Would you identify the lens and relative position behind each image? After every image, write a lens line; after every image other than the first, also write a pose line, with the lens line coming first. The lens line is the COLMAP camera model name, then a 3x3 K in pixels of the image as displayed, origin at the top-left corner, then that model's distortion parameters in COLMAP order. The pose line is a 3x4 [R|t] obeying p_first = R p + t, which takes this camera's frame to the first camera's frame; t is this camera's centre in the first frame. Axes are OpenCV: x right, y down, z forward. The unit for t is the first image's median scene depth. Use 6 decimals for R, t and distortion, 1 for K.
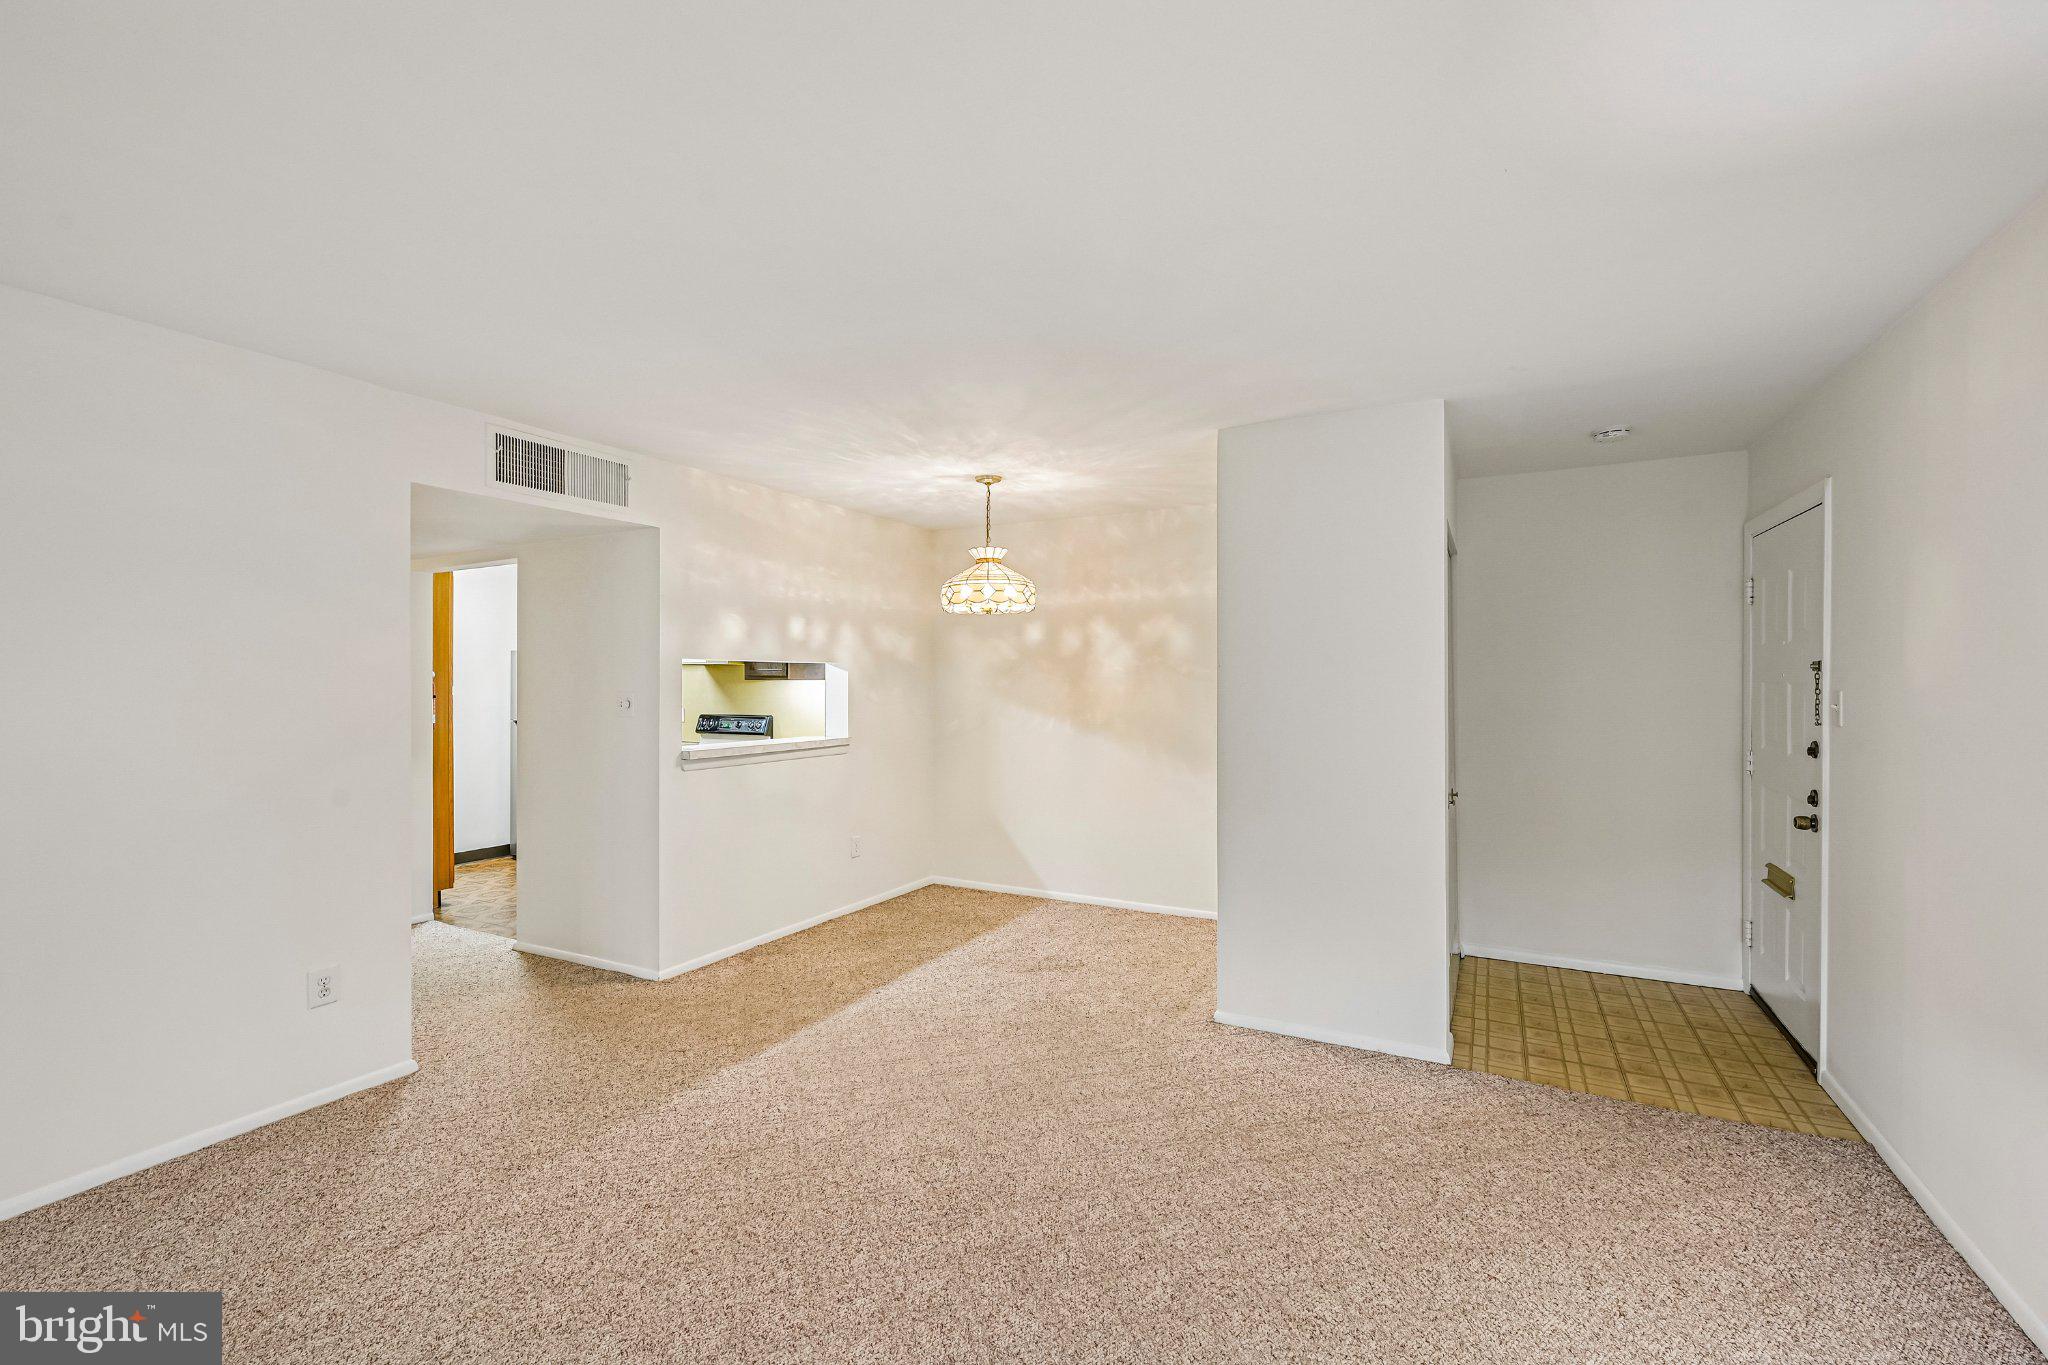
lens RADIAL K [[889.7, 0, 1037.5], [0, 889.7, 680.8], [0, 0, 1]] dist [0.000172, 0.000135]
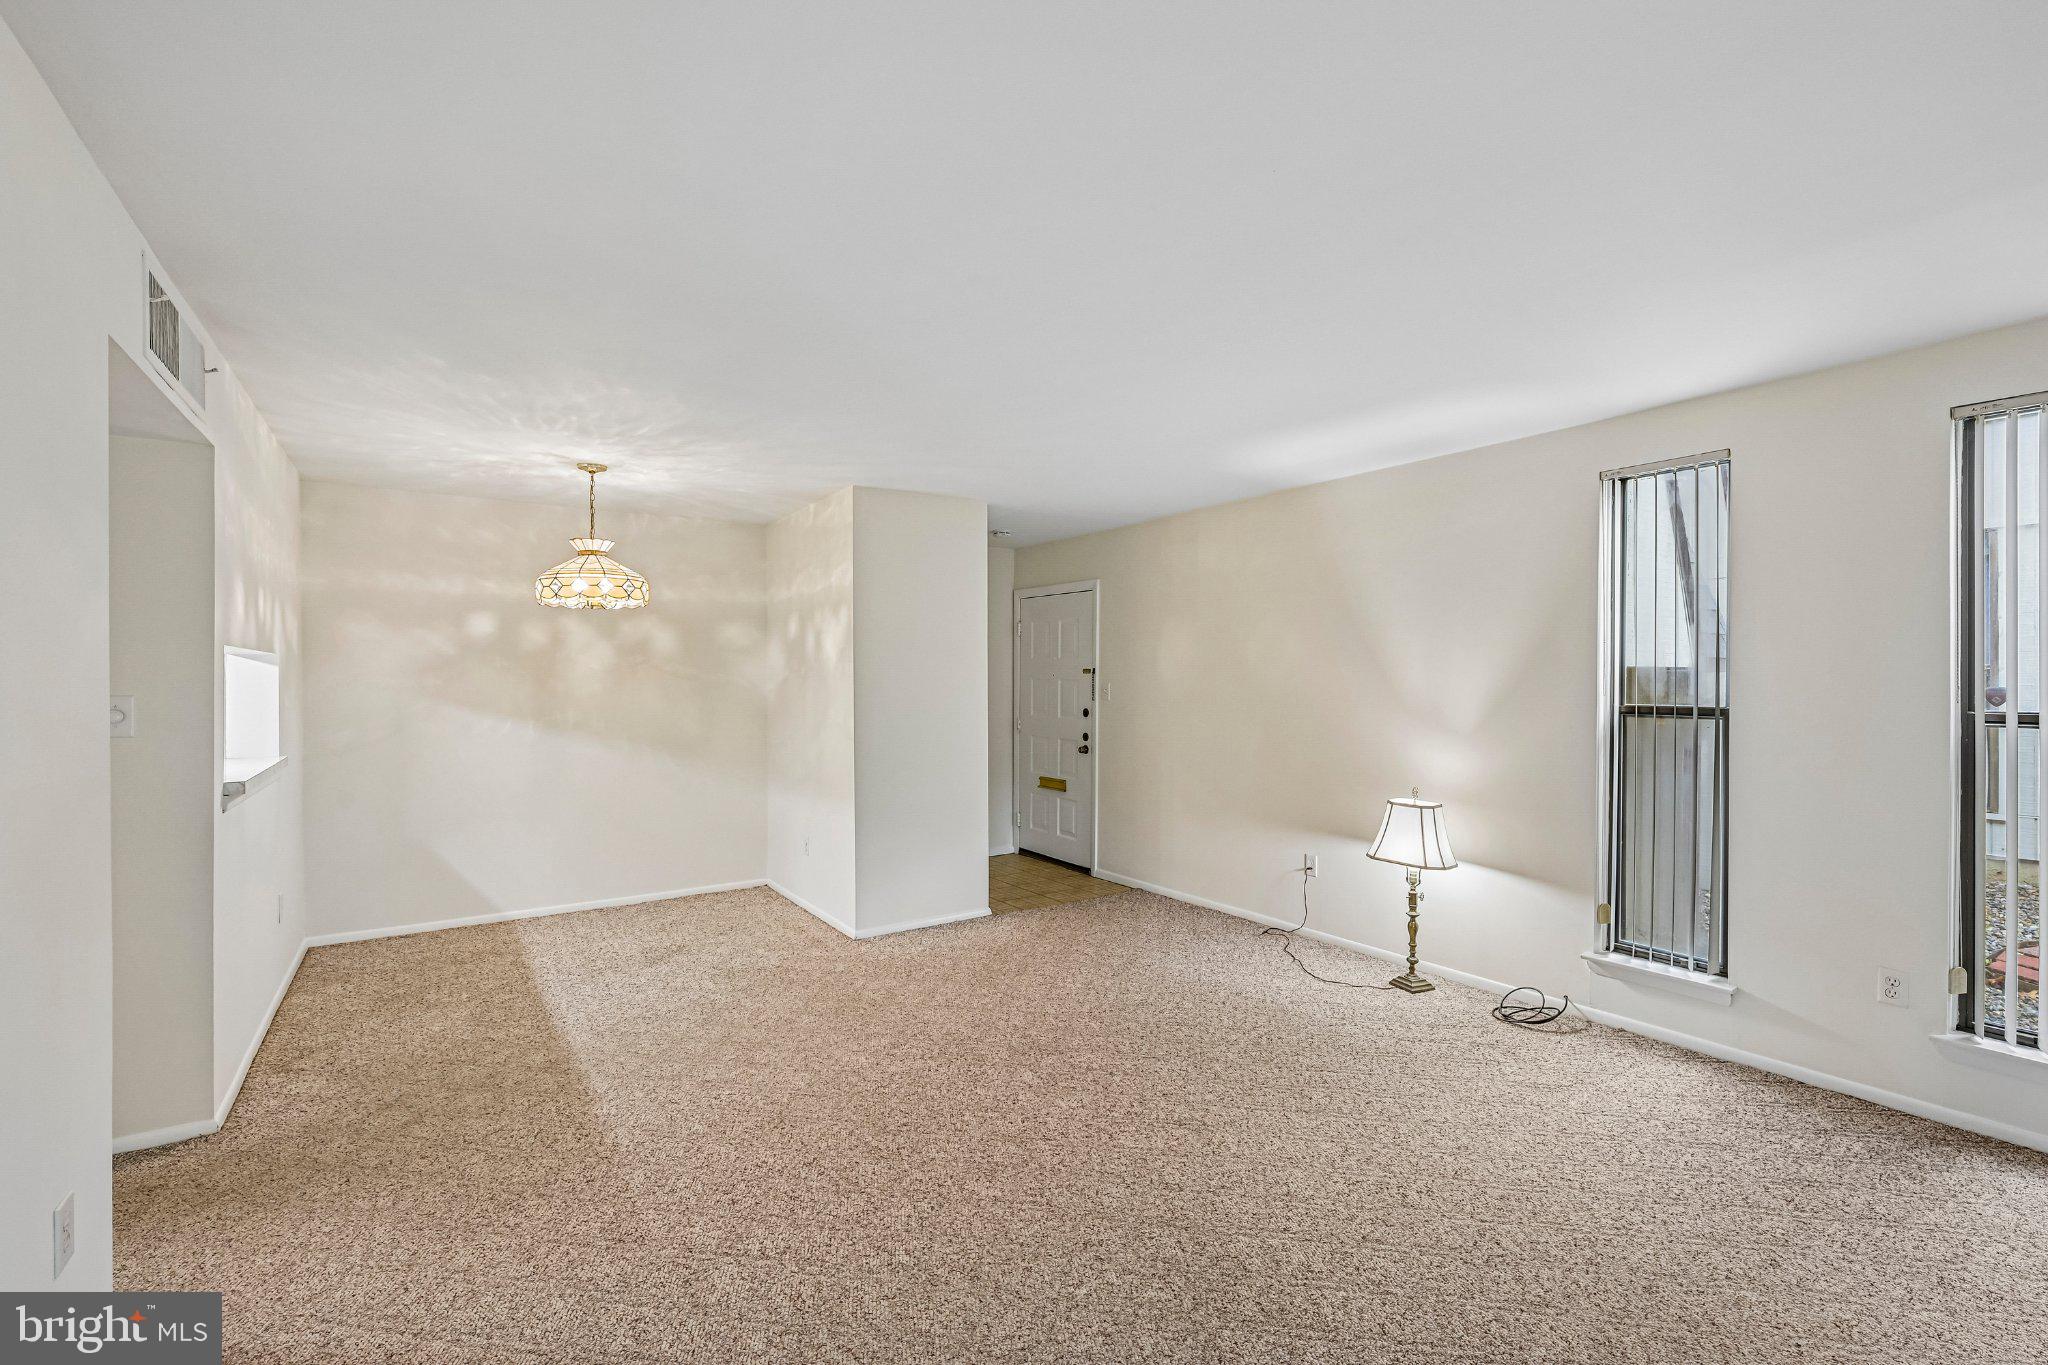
lens RADIAL K [[889.7, 0, 1037.5], [0, 889.7, 680.8], [0, 0, 1]] dist [0.000172, 0.000135]
pose [[0.447225, -0.002538, 0.894418, -0.623875], [0.002022, 0.999996, 0.001827, 0.001125], [-0.894419, 0.000992, 0.447228, 0.130127]]
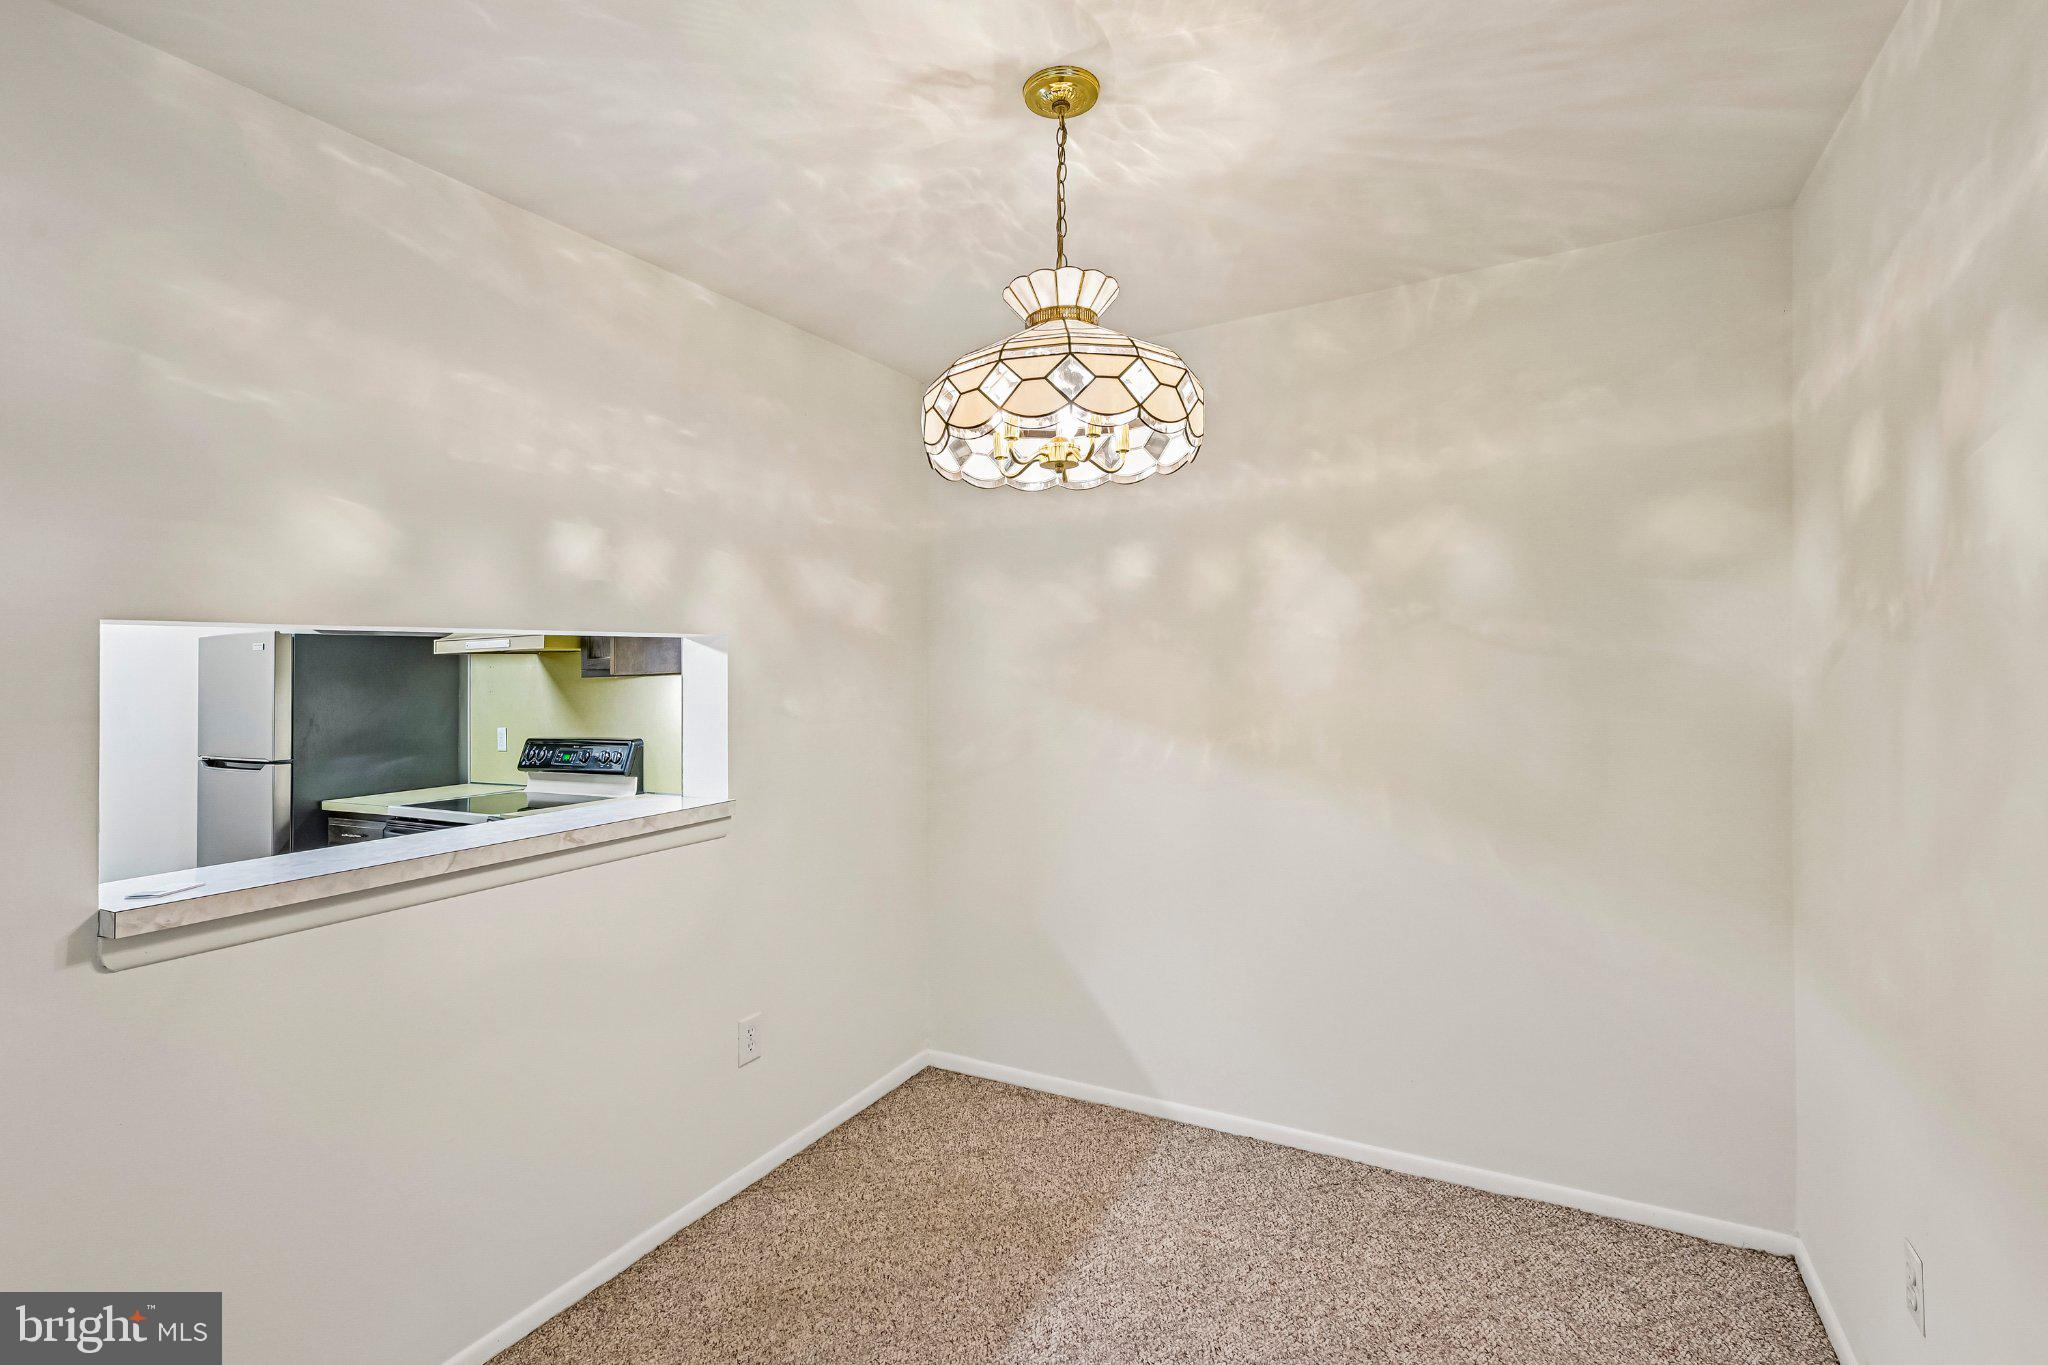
lens RADIAL K [[901.6, 0, 1057.6], [0, 901.6, 673.1], [0, 0, 1]] dist [0.011210, 0.000033]
pose [[0.999560, -0.027015, 0.012210, -0.057849], [0.026887, 0.999583, 0.010510, -0.001781], [-0.012489, -0.010177, 0.999870, 0.578444]]
